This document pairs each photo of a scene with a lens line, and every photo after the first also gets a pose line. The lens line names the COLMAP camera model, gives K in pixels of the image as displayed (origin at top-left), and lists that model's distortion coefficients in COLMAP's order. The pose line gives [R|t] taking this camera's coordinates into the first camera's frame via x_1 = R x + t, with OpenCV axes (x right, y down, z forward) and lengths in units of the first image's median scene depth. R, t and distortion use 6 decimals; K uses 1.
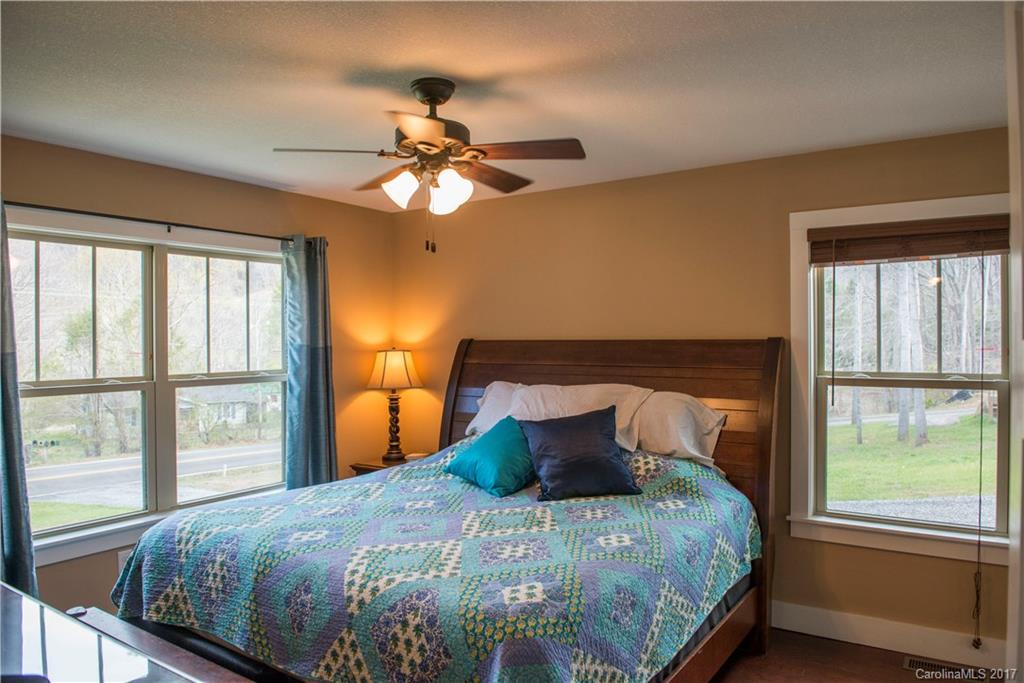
lens RADIAL K [[697.7, 0, 501.6], [0, 697.7, 351.5], [0, 0, 1]] dist [-0.049793, 0.003619]
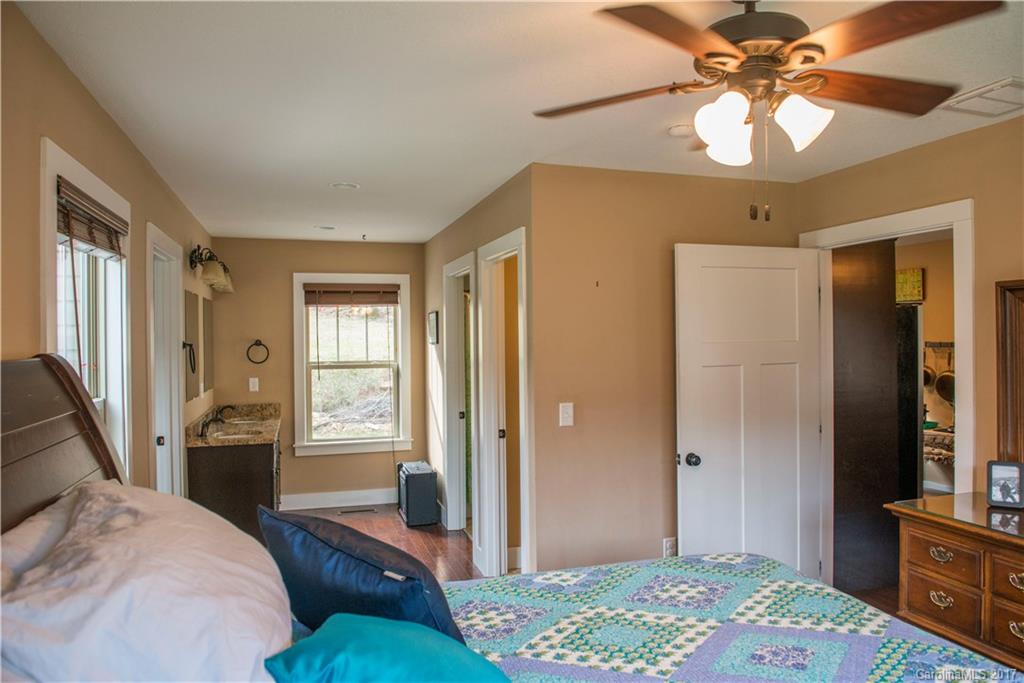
lens RADIAL K [[697.7, 0, 508.5], [0, 697.7, 335.6], [0, 0, 1]] dist [-0.049793, 0.003619]
pose [[-0.786127, 0.013555, 0.617916, -0.349373], [0.019028, 0.999816, 0.002274, -0.041998], [-0.617772, 0.013545, -0.786241, 1.800233]]
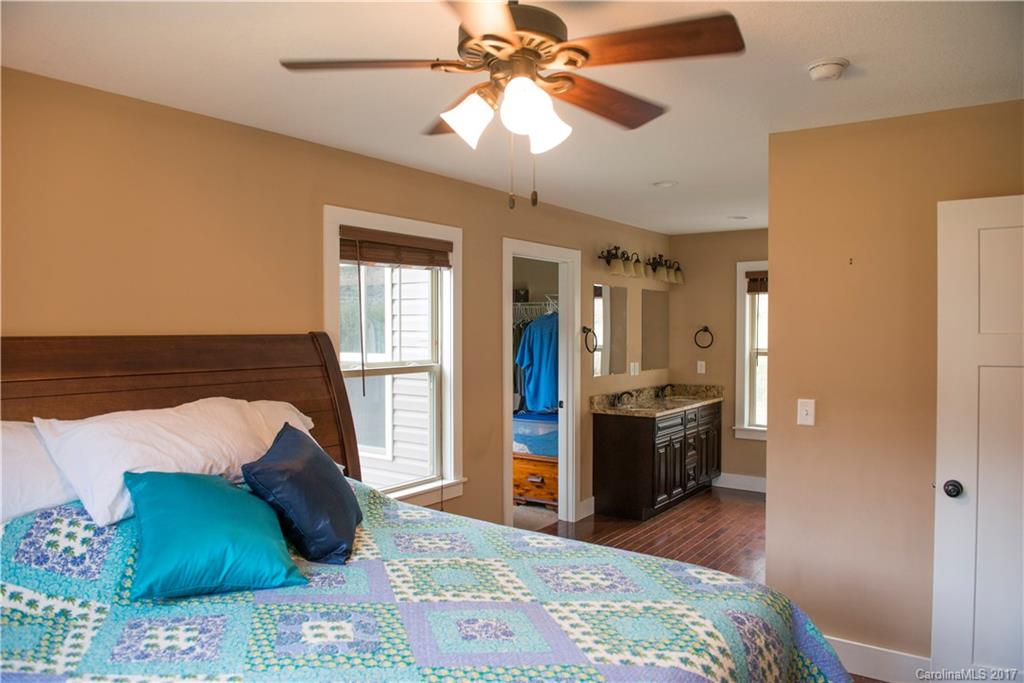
lens RADIAL K [[697.7, 0, 521.1], [0, 697.7, 344.6], [0, 0, 1]] dist [-0.049793, 0.003619]
pose [[0.010751, -0.019775, 0.999747, -0.848226], [0.010699, 0.999749, 0.019660, -0.027153], [-0.999885, 0.010485, 0.010960, 1.058513]]
